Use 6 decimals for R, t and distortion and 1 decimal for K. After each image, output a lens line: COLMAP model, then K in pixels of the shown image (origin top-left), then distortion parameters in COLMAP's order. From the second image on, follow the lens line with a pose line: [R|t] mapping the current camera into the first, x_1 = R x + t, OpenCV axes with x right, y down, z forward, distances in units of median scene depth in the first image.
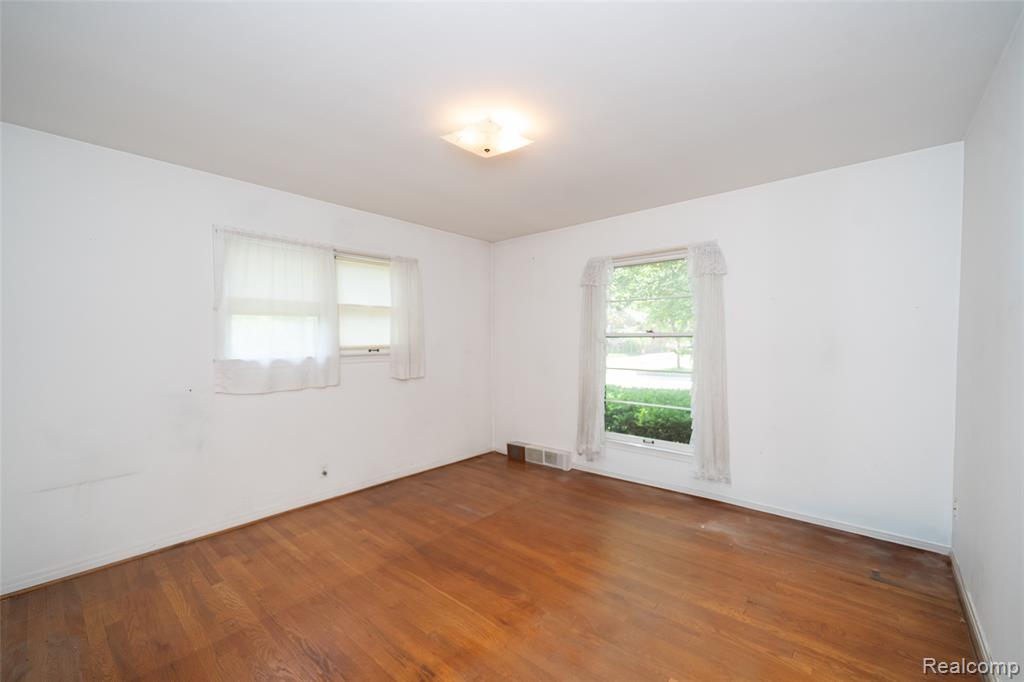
lens RADIAL K [[415.5, 0, 512.0], [0, 415.5, 341.0], [0, 0, 1]] dist [0.000564, 0.000017]
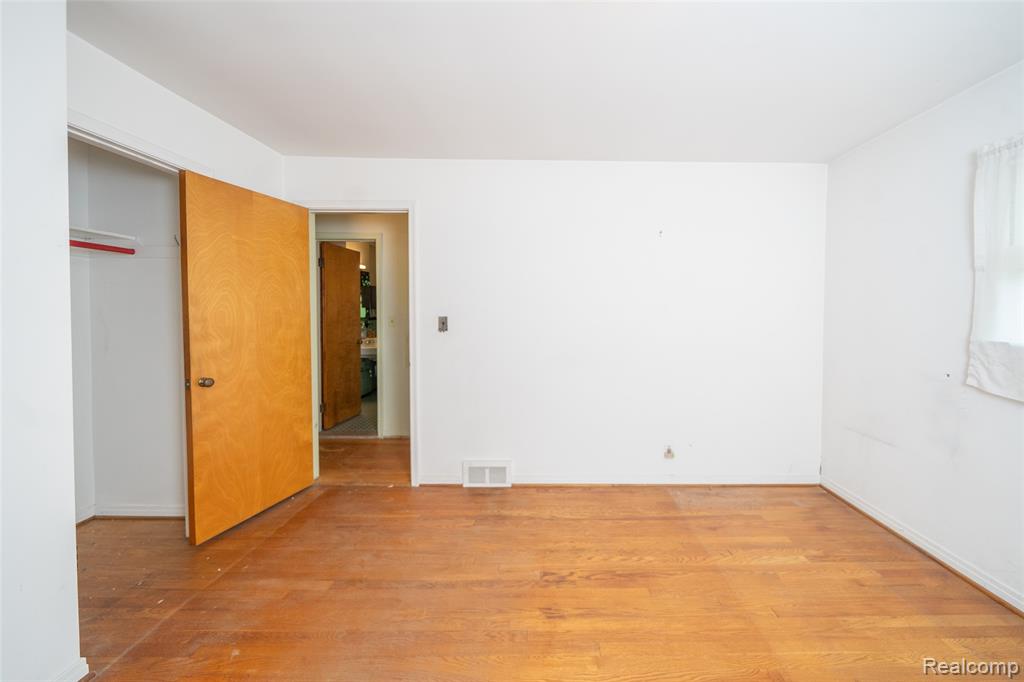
lens RADIAL K [[373.2, 0, 558.1], [0, 373.2, 321.2], [0, 0, 1]] dist [-0.000741, -0.000135]
pose [[-0.740122, 0.020571, -0.672158, 0.217770], [-0.001143, 0.999492, 0.031848, -0.006248], [0.672472, 0.024340, -0.739722, 0.854824]]
